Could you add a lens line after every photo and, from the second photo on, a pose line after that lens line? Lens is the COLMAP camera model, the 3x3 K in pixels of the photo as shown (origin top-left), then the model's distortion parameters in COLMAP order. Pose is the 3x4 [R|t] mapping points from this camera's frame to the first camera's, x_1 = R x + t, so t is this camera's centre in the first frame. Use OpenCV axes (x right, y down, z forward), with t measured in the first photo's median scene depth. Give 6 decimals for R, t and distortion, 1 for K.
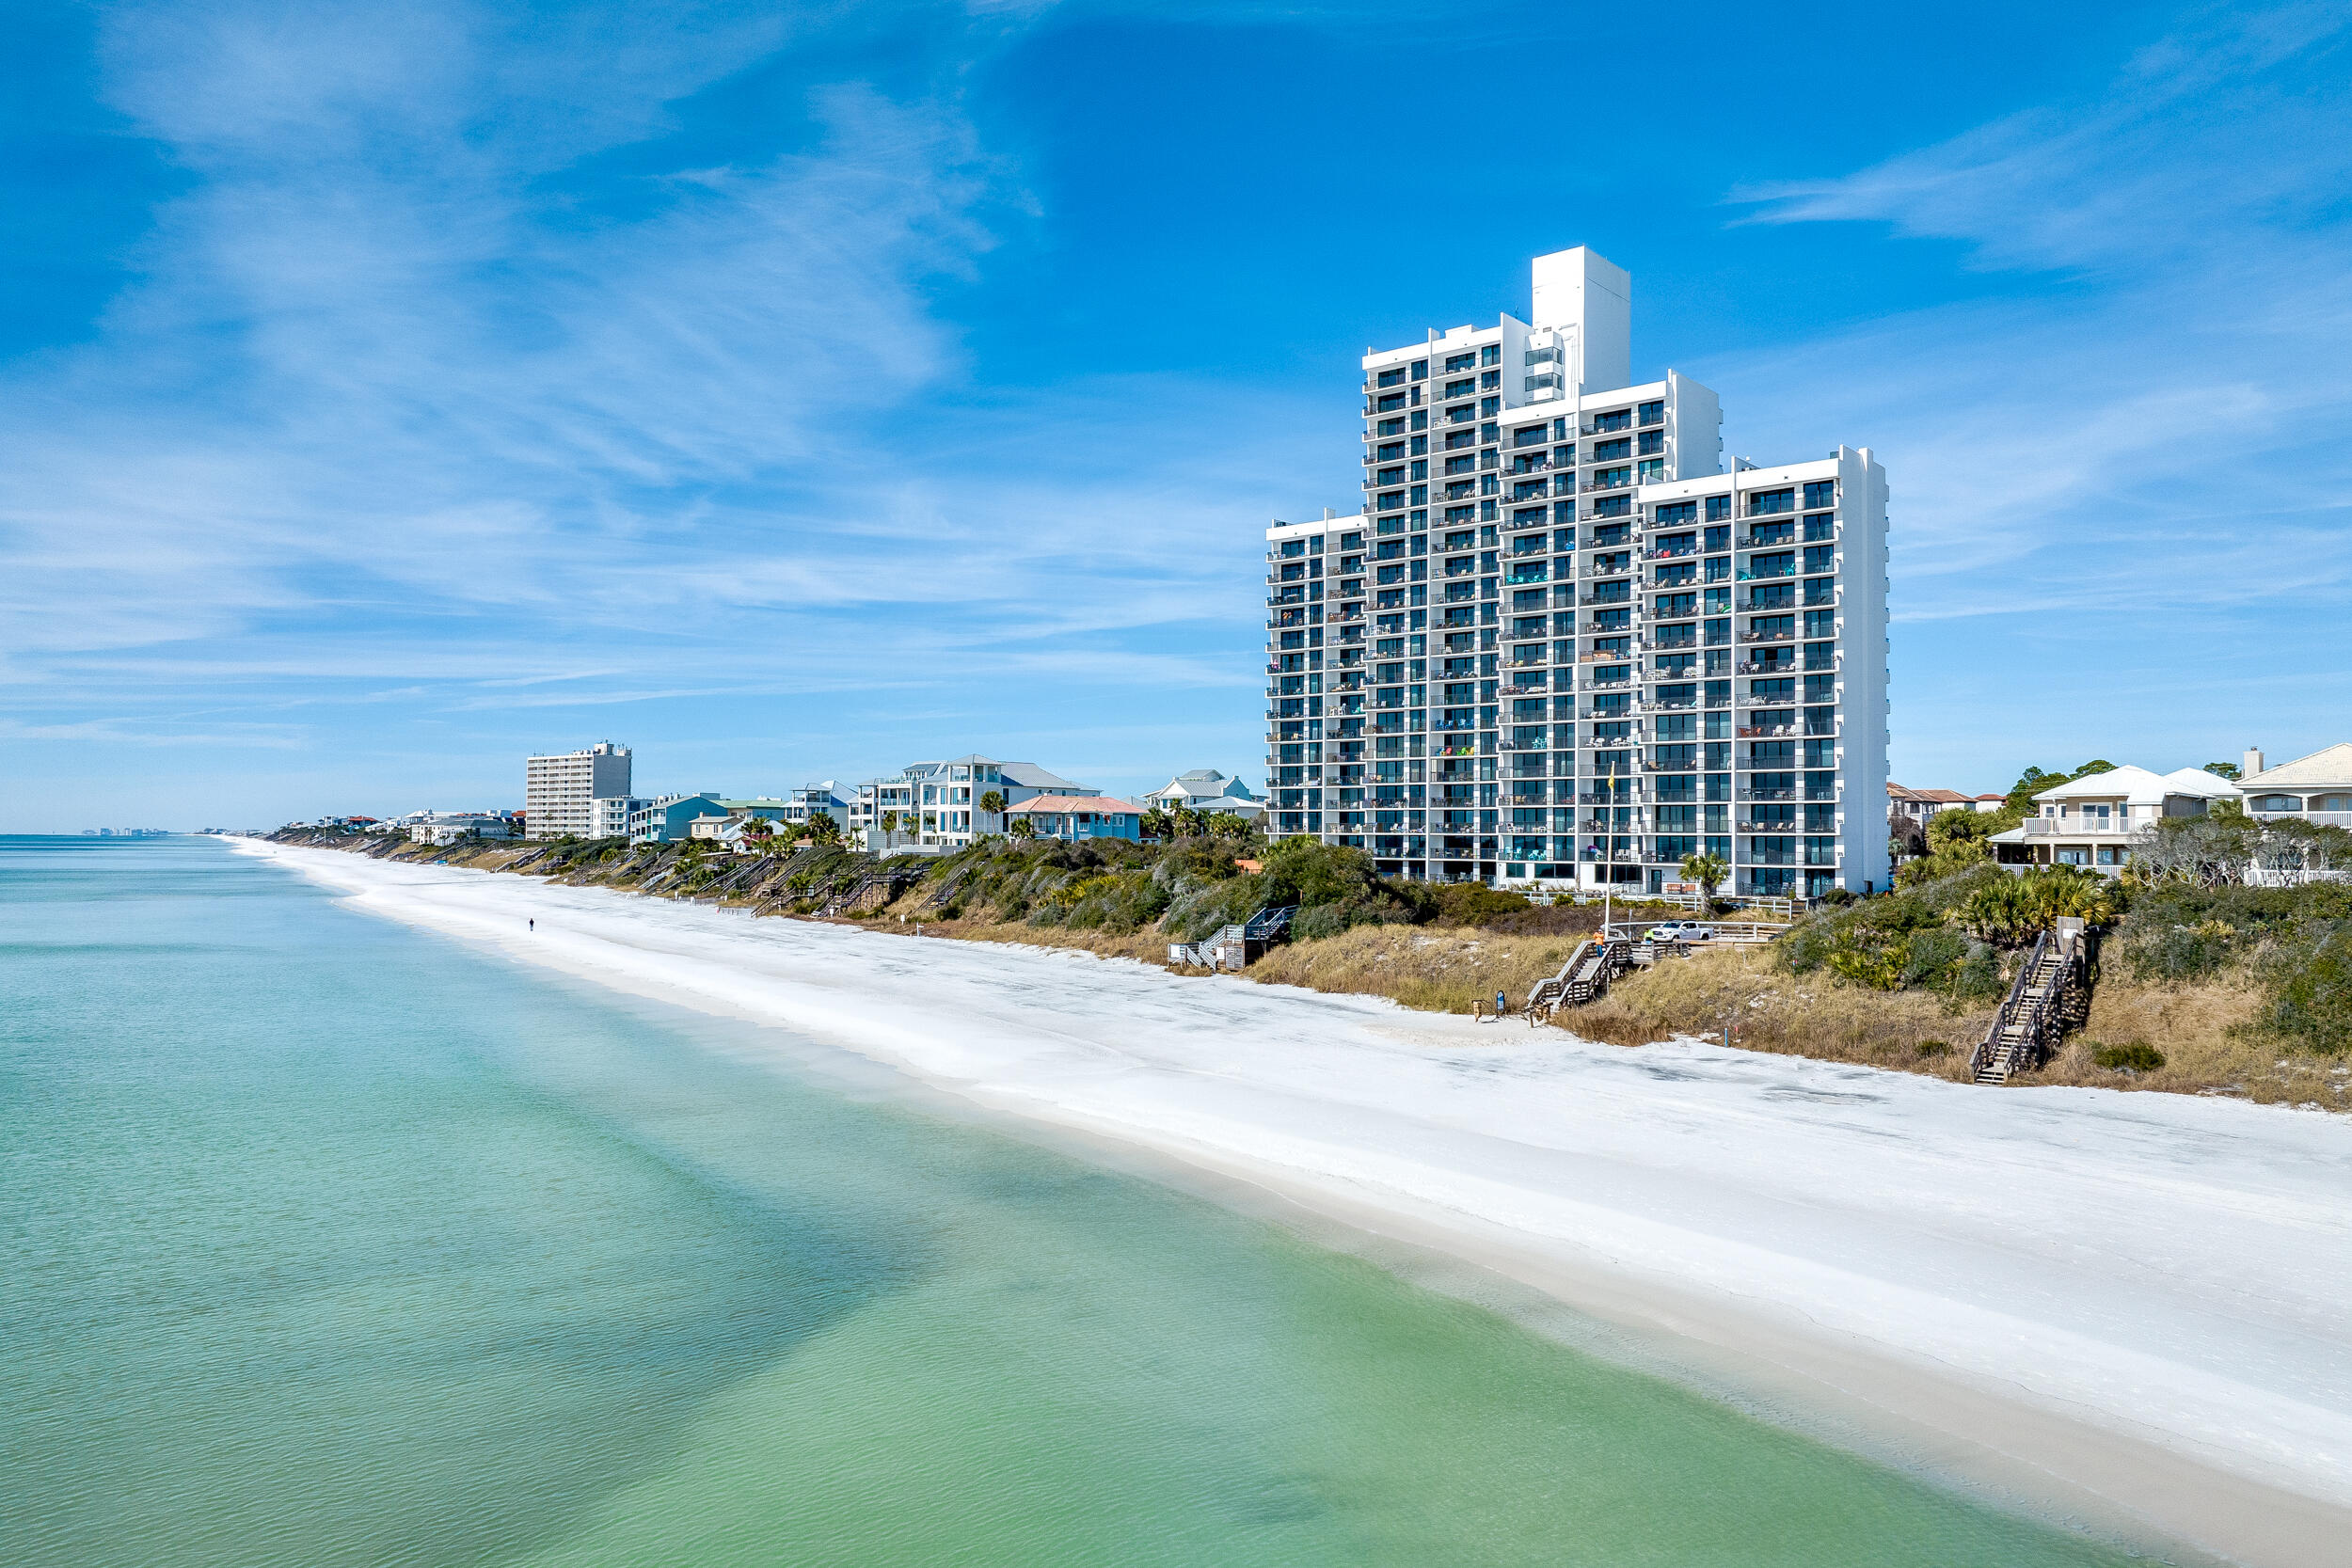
lens RADIAL K [[1645.4, 0, 1161.6], [0, 1645.4, 819.2], [0, 0, 1]] dist [0.002860, -0.002907]
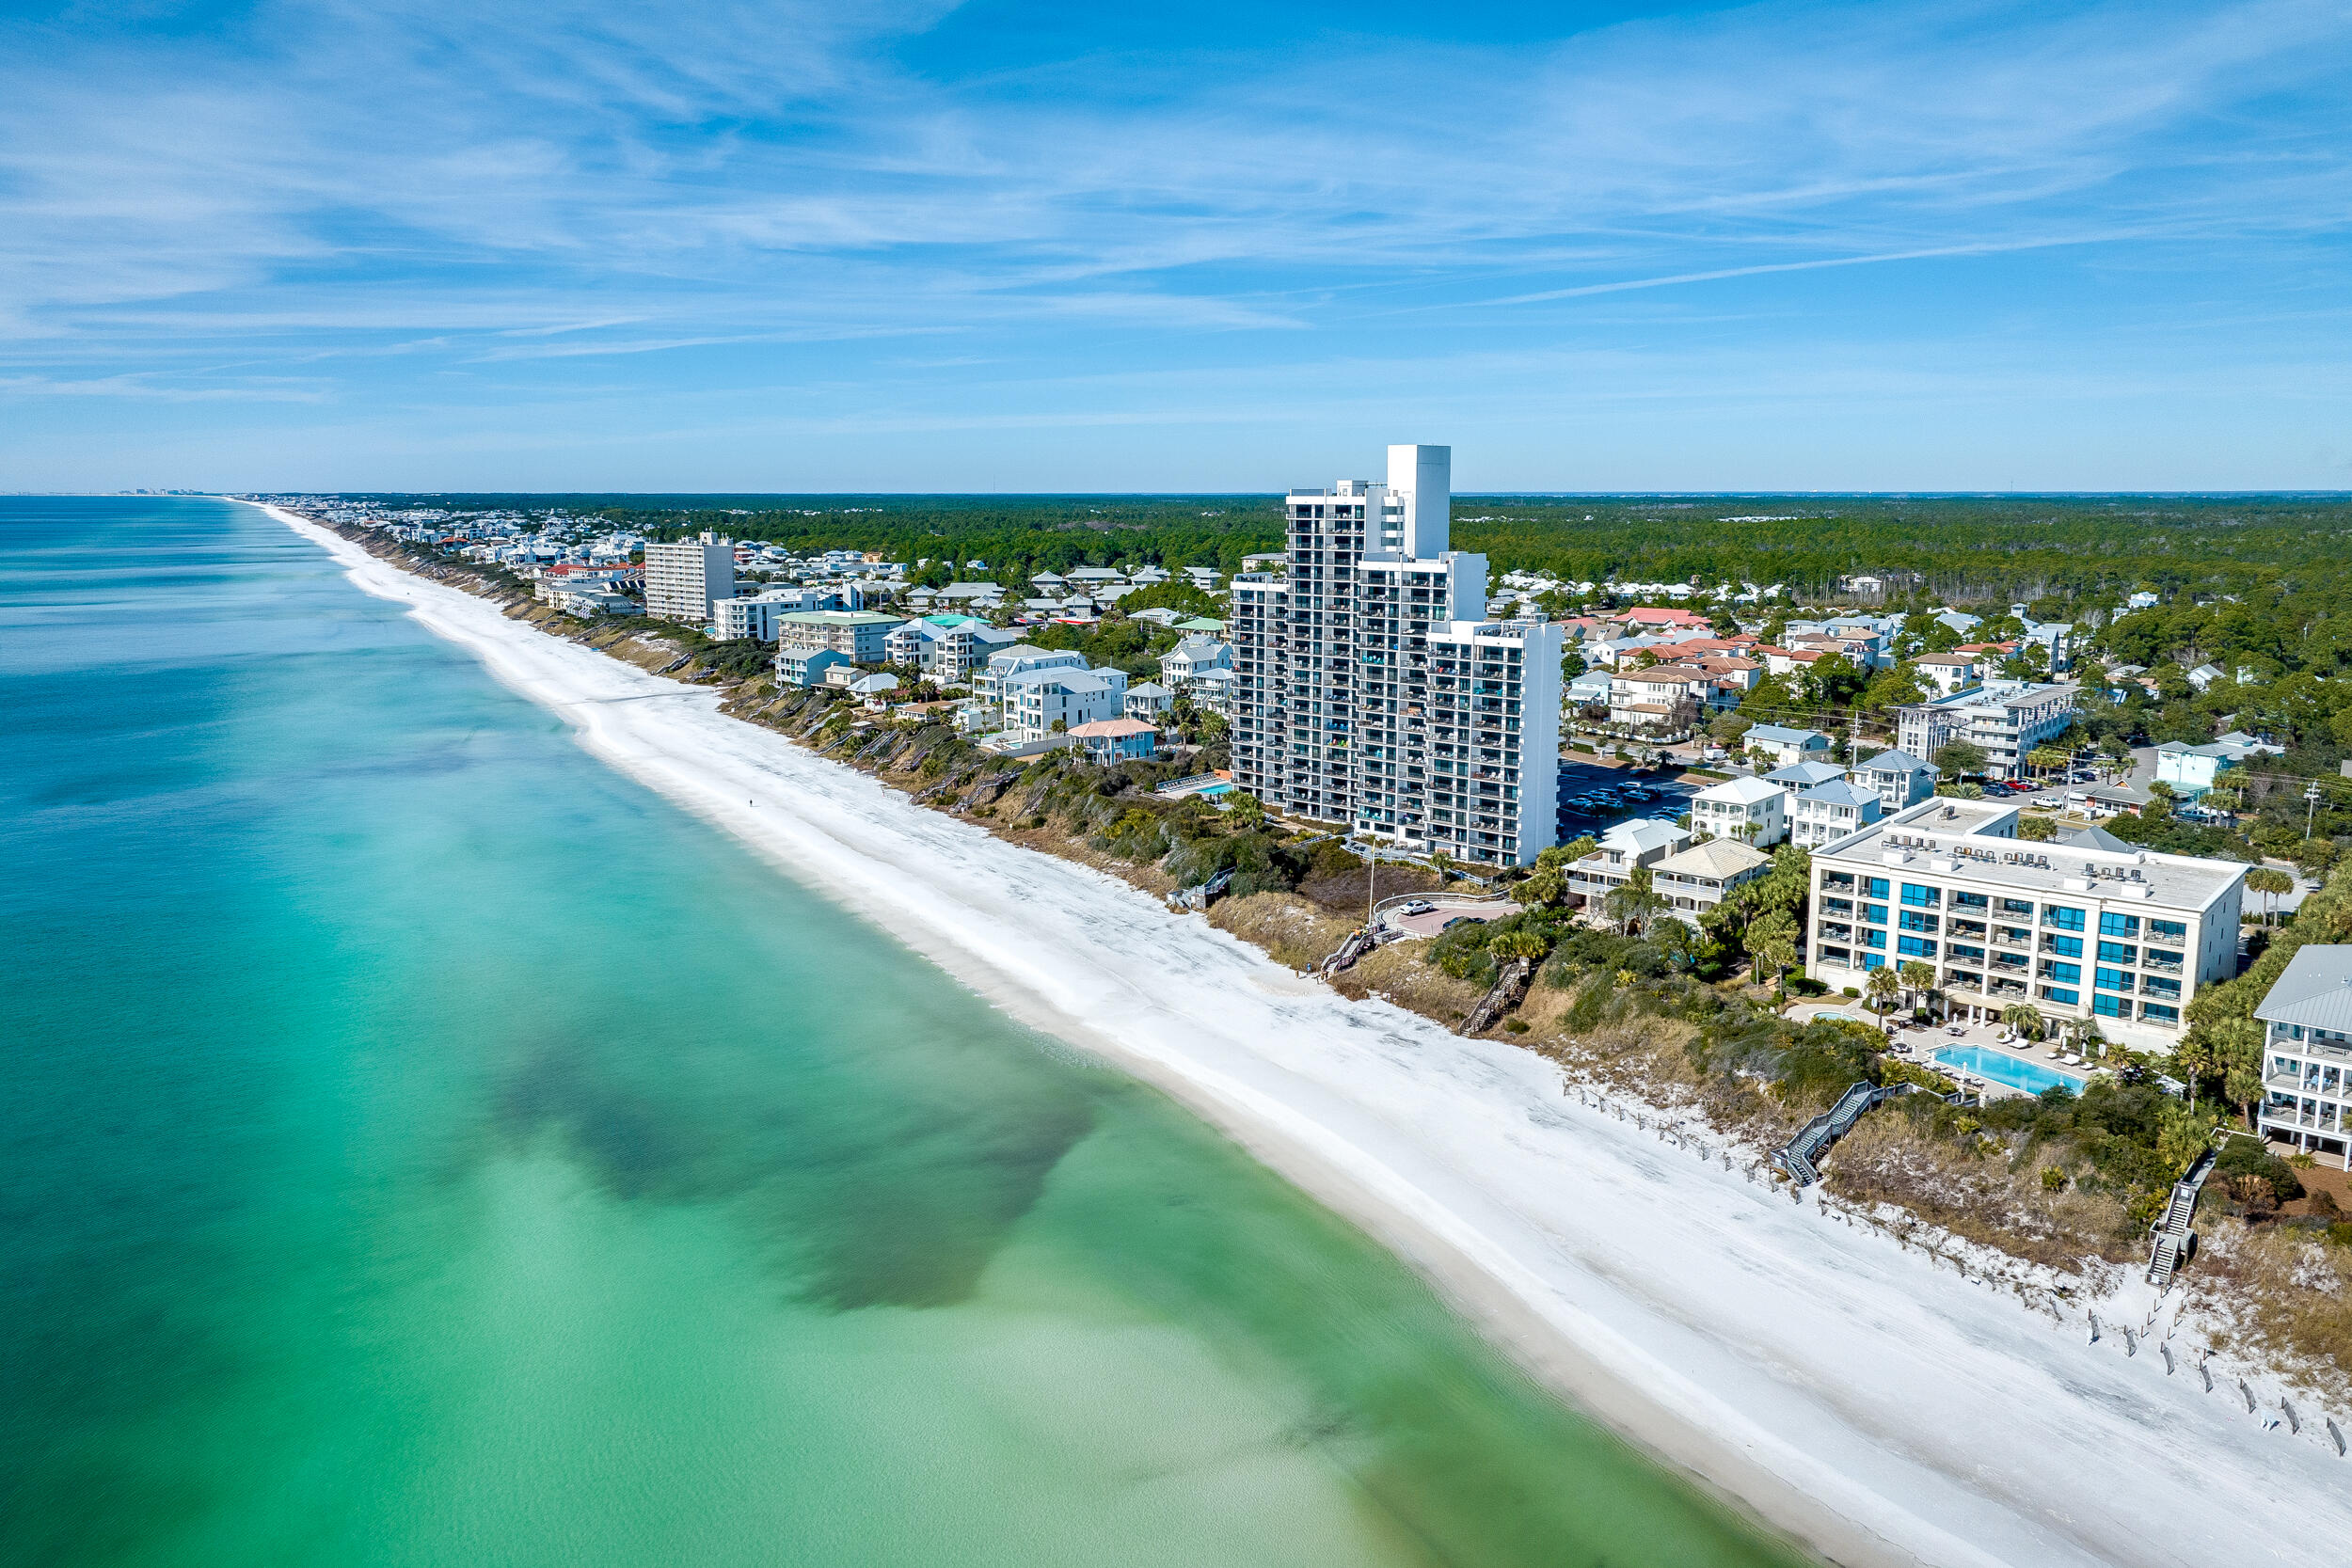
lens RADIAL K [[1632.4, 0, 1171.6], [0, 1632.4, 749.7], [0, 0, 1]] dist [-0.025004, 0.027577]
pose [[0.999924, -0.005078, -0.011276, 0.028635], [0.006949, 0.984954, 0.172679, -0.354119], [0.010229, -0.172744, 0.984914, -0.712946]]
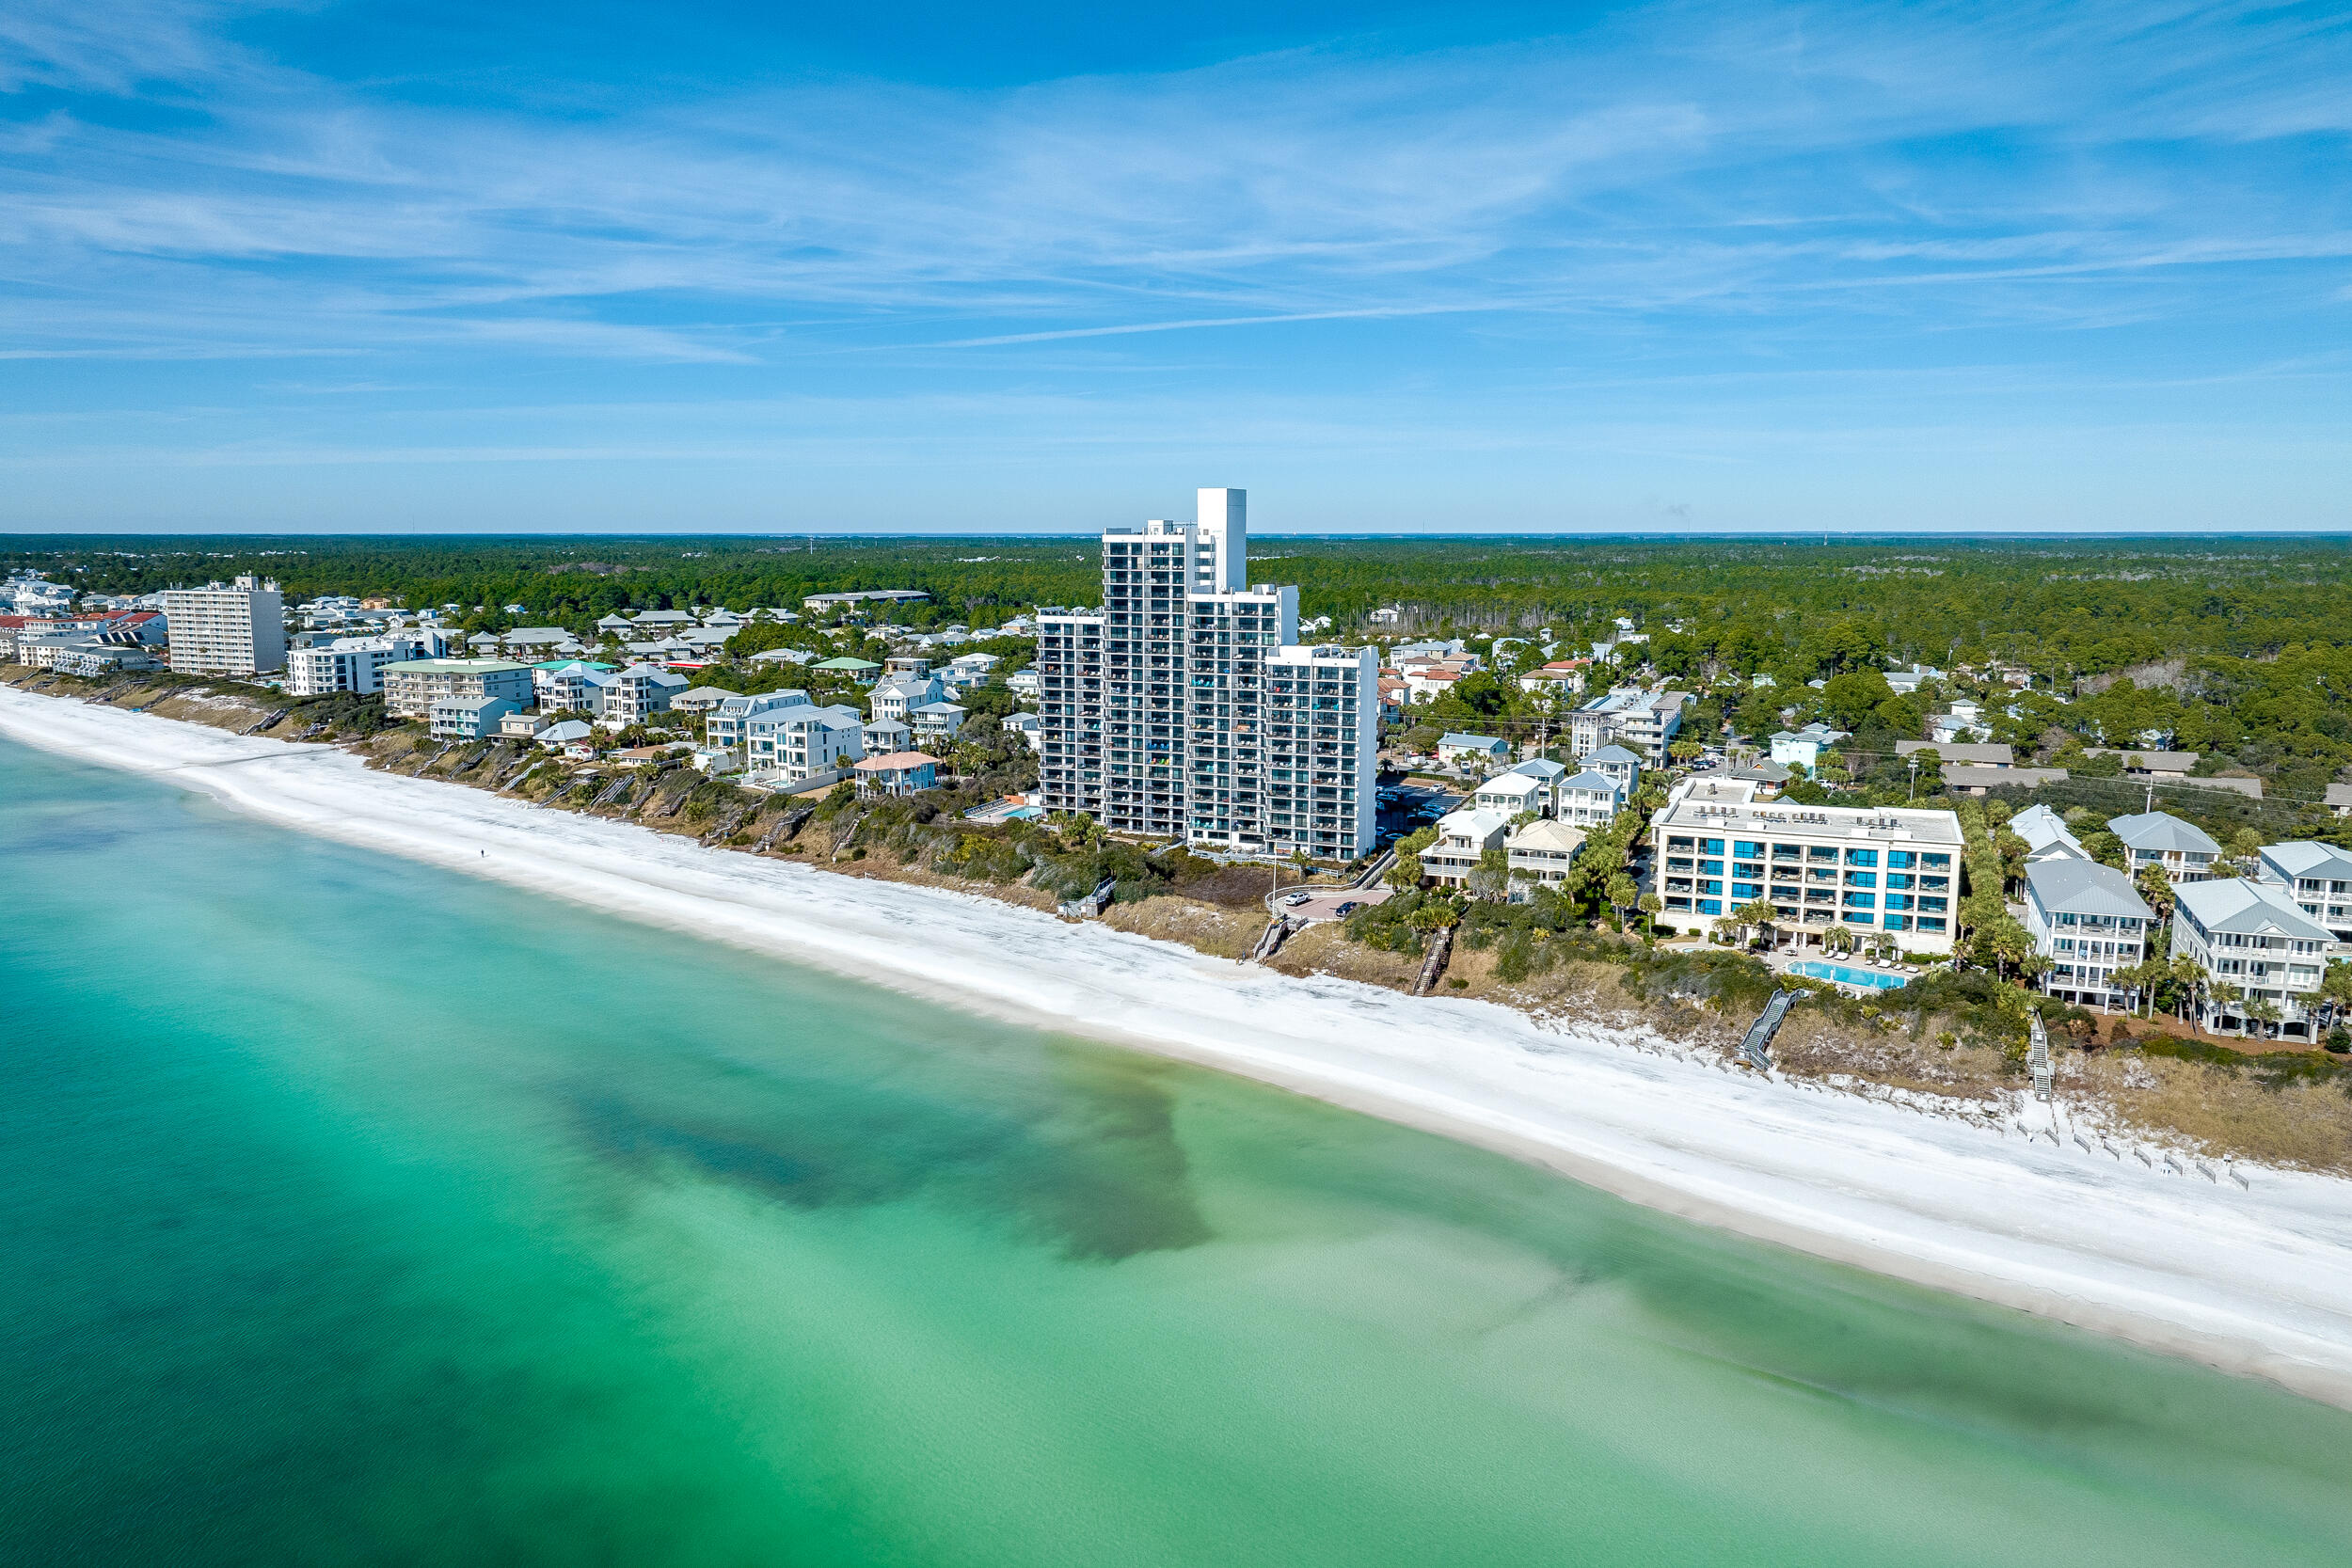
lens RADIAL K [[1626.8, 0, 1179.4], [0, 1626.8, 811.3], [0, 0, 1]] dist [0.000164, -0.006209]
pose [[0.947151, -0.059793, 0.315165, -0.410660], [0.000079, 0.982519, 0.186164, -0.354984], [-0.320787, -0.176301, 0.930599, -0.778860]]
